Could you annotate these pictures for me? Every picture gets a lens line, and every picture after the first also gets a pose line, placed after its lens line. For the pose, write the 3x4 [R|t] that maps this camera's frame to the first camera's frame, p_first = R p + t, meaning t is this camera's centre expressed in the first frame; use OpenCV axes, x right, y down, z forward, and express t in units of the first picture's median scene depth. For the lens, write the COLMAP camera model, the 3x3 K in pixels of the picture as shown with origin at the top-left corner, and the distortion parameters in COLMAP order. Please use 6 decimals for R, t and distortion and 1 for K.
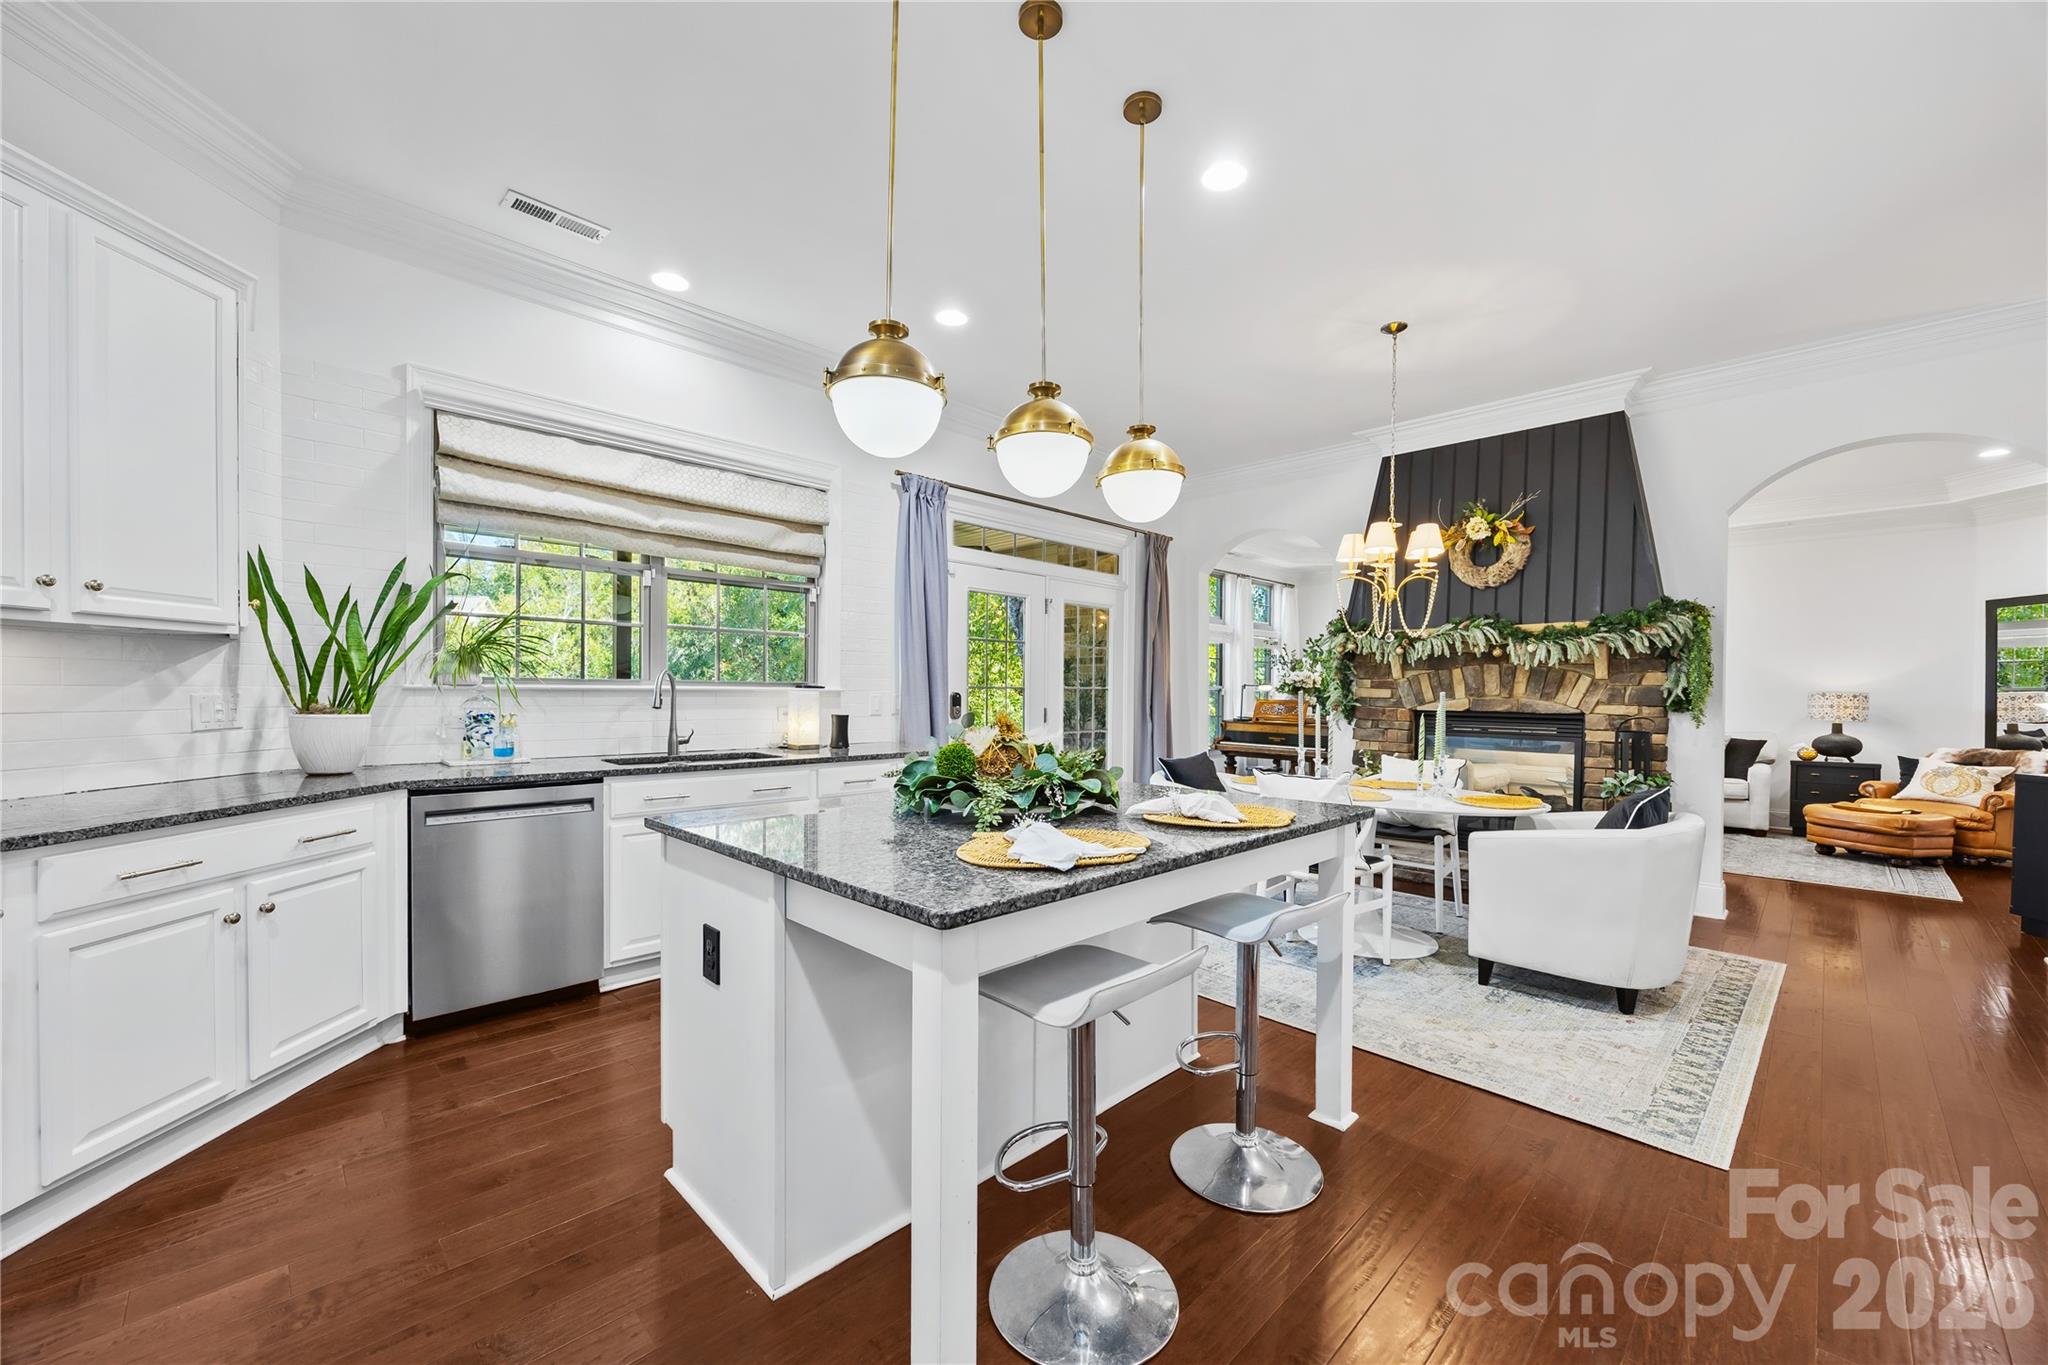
lens RADIAL K [[787.4, 0, 1056.7], [0, 787.4, 696.0], [0, 0, 1]] dist [-0.002829, -0.000517]
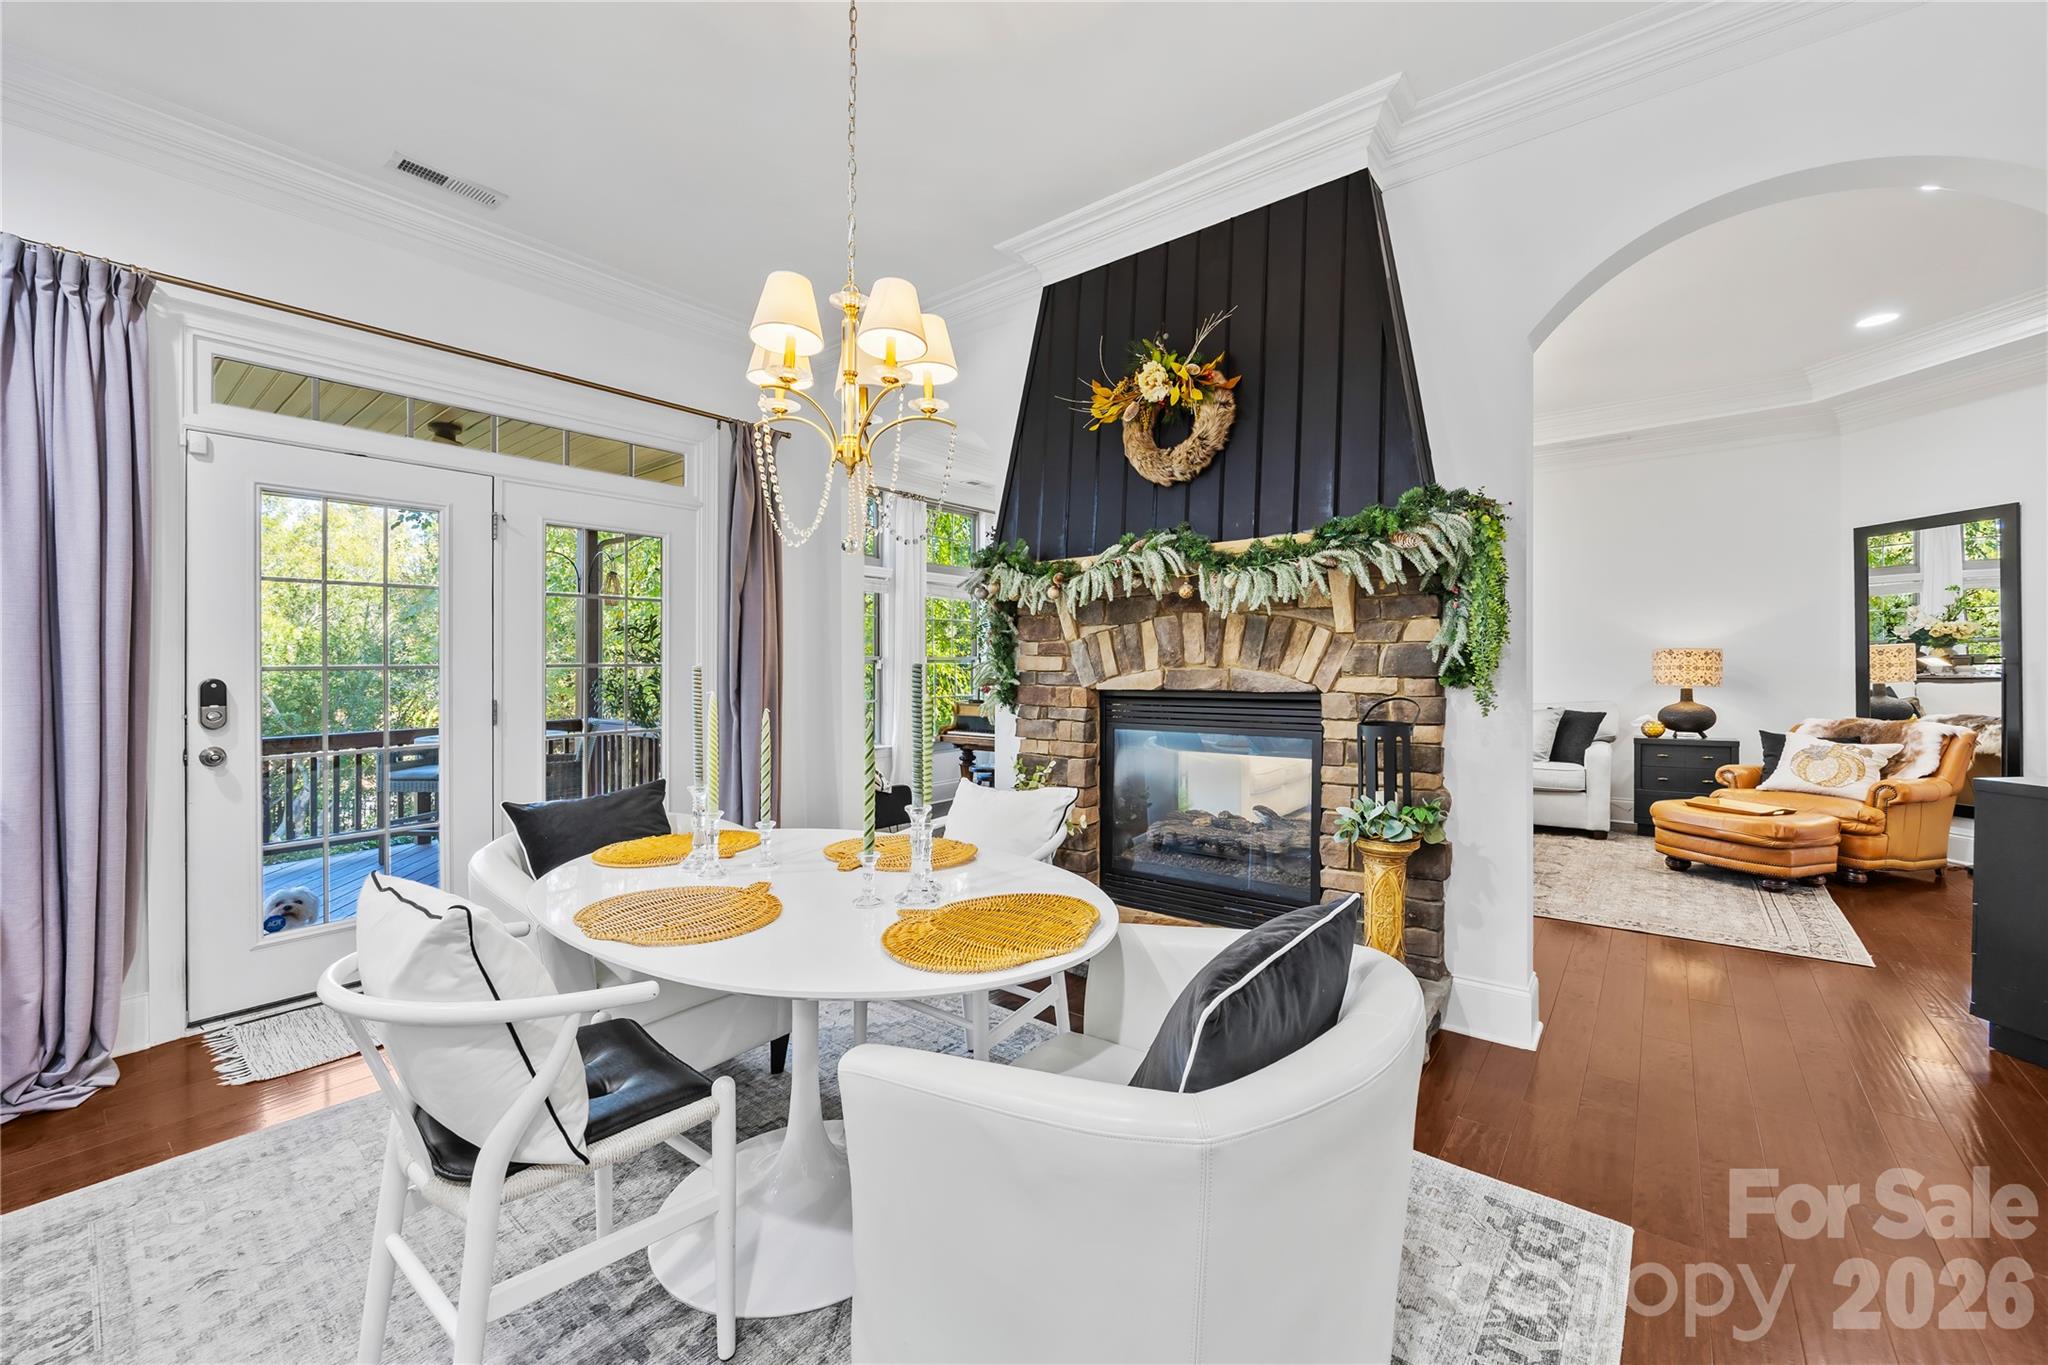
lens RADIAL K [[787.4, 0, 1078.7], [0, 787.4, 676.7], [0, 0, 1]] dist [-0.002829, -0.000517]
pose [[0.990252, -0.023611, 0.137269, 0.391899], [0.022192, 0.999683, 0.011860, -0.000086], [-0.137506, -0.008698, 0.990463, 0.419473]]
